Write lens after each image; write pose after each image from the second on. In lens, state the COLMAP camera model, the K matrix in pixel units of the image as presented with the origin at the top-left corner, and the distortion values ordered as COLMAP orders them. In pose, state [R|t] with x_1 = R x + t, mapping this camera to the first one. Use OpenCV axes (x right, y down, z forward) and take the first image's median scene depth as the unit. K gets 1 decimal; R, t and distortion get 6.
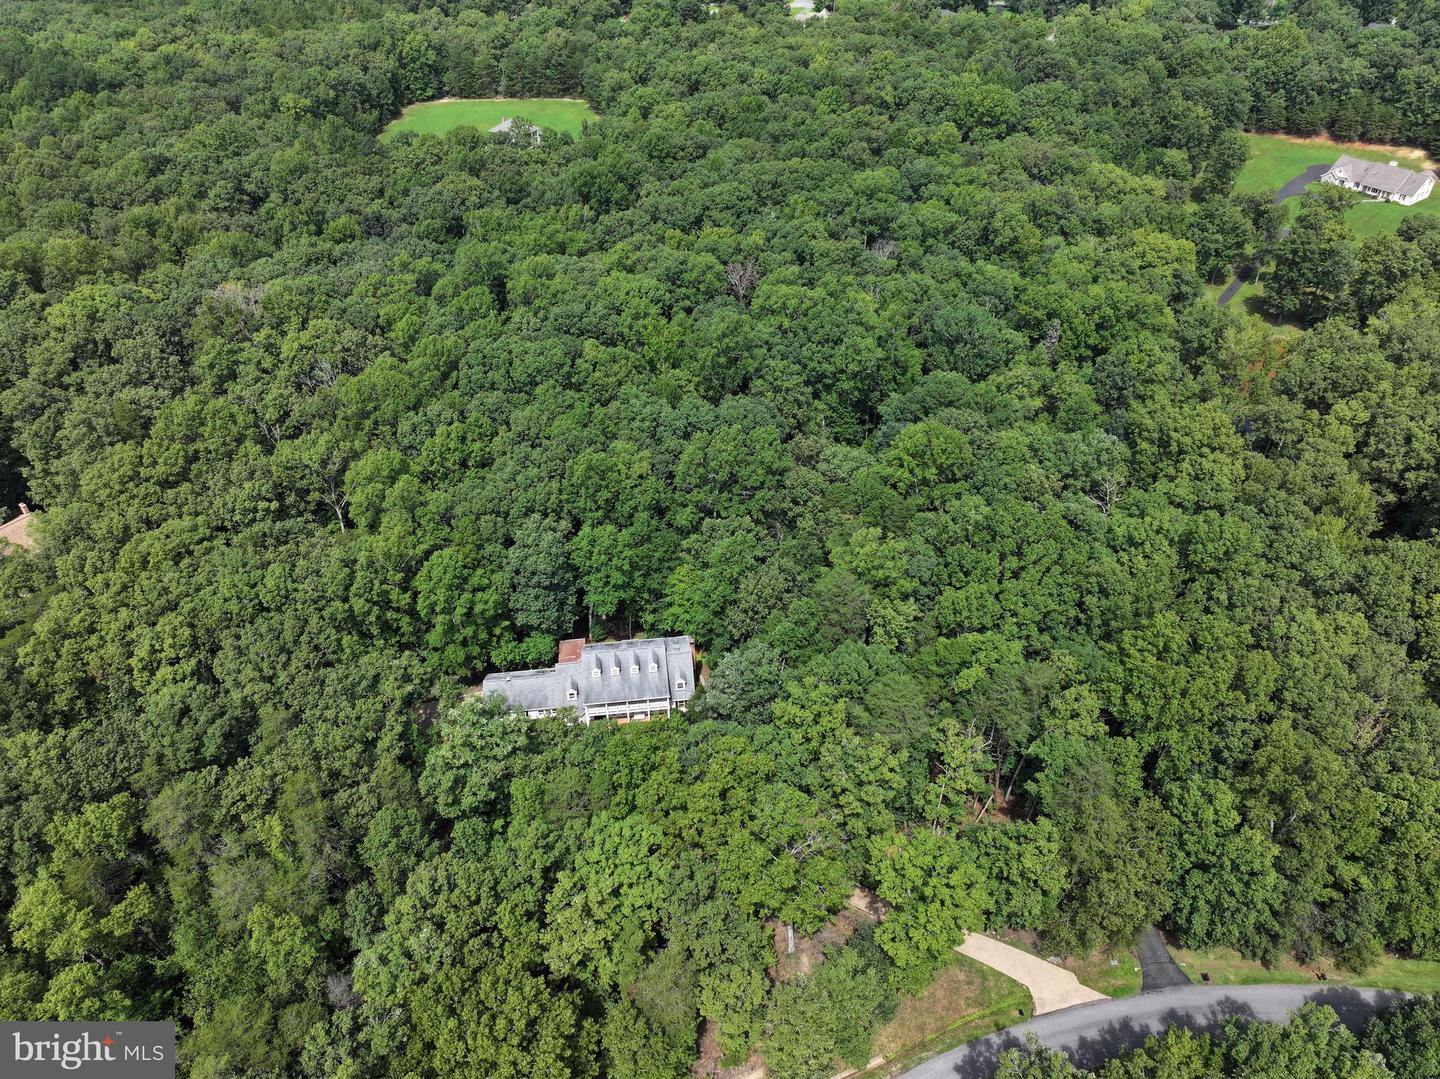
lens RADIAL K [[1012.0, 0, 726.2], [0, 1012.0, 535.6], [0, 0, 1]] dist [-0.003012, 0.024761]
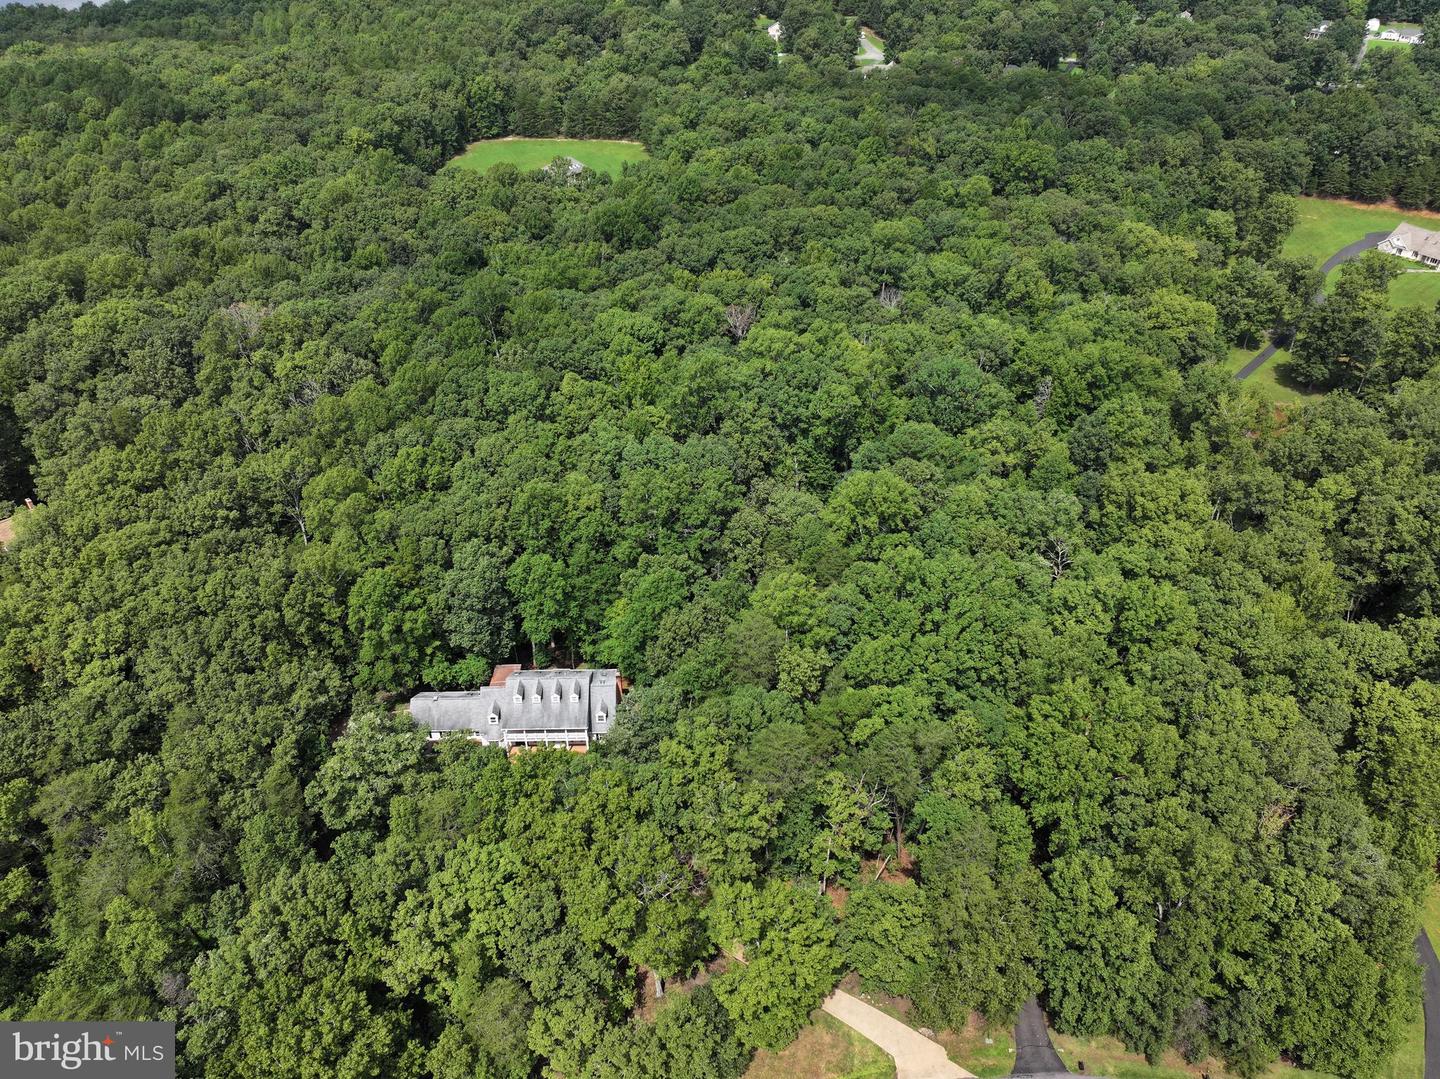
lens RADIAL K [[1013.6, 0, 725.9], [0, 1013.6, 535.9], [0, 0, 1]] dist [-0.007017, 0.028742]
pose [[0.994651, 0.063135, -0.081750, 0.130064], [-0.066238, 0.997161, -0.035814, -0.003636], [0.079256, 0.041037, 0.996009, 0.001502]]
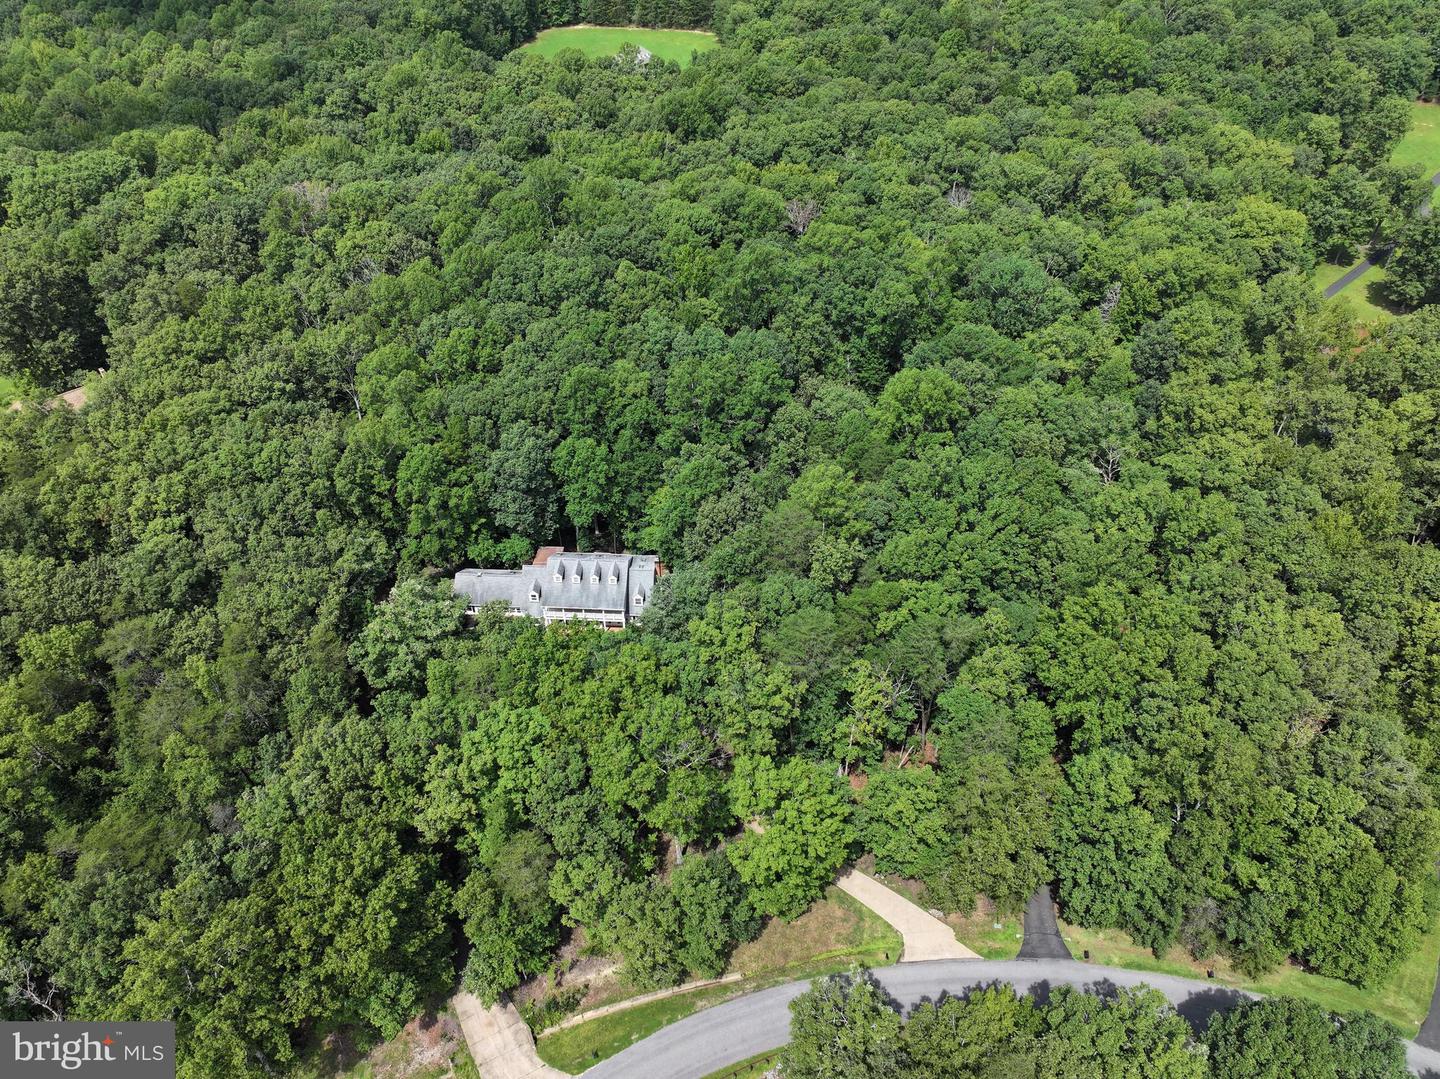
lens RADIAL K [[1012.0, 0, 726.2], [0, 1012.0, 535.6], [0, 0, 1]] dist [-0.003012, 0.024761]
pose [[0.983884, 0.117321, -0.134938, 0.150746], [-0.111393, 0.992482, 0.050701, 0.018129], [0.139872, -0.034852, 0.989556, 0.003170]]
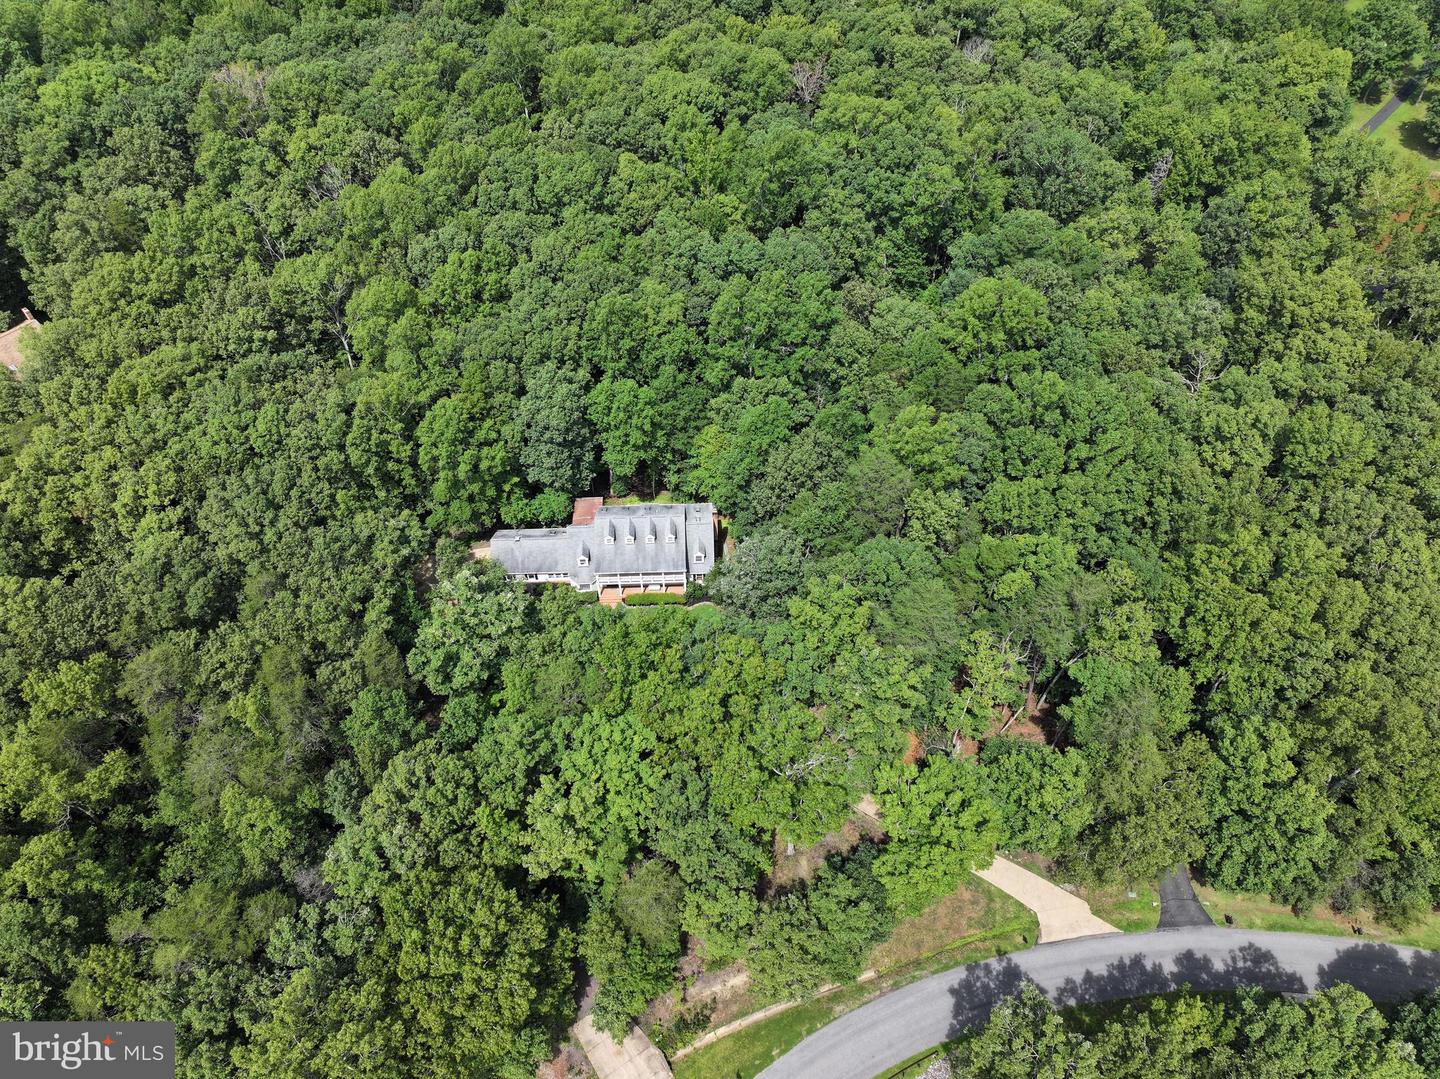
lens RADIAL K [[1012.0, 0, 726.2], [0, 1012.0, 535.6], [0, 0, 1]] dist [-0.003012, 0.024761]
pose [[0.996141, 0.067074, -0.056609, 0.027102], [-0.054837, 0.979214, 0.195275, -0.048690], [0.068530, -0.191417, 0.979114, 0.082361]]
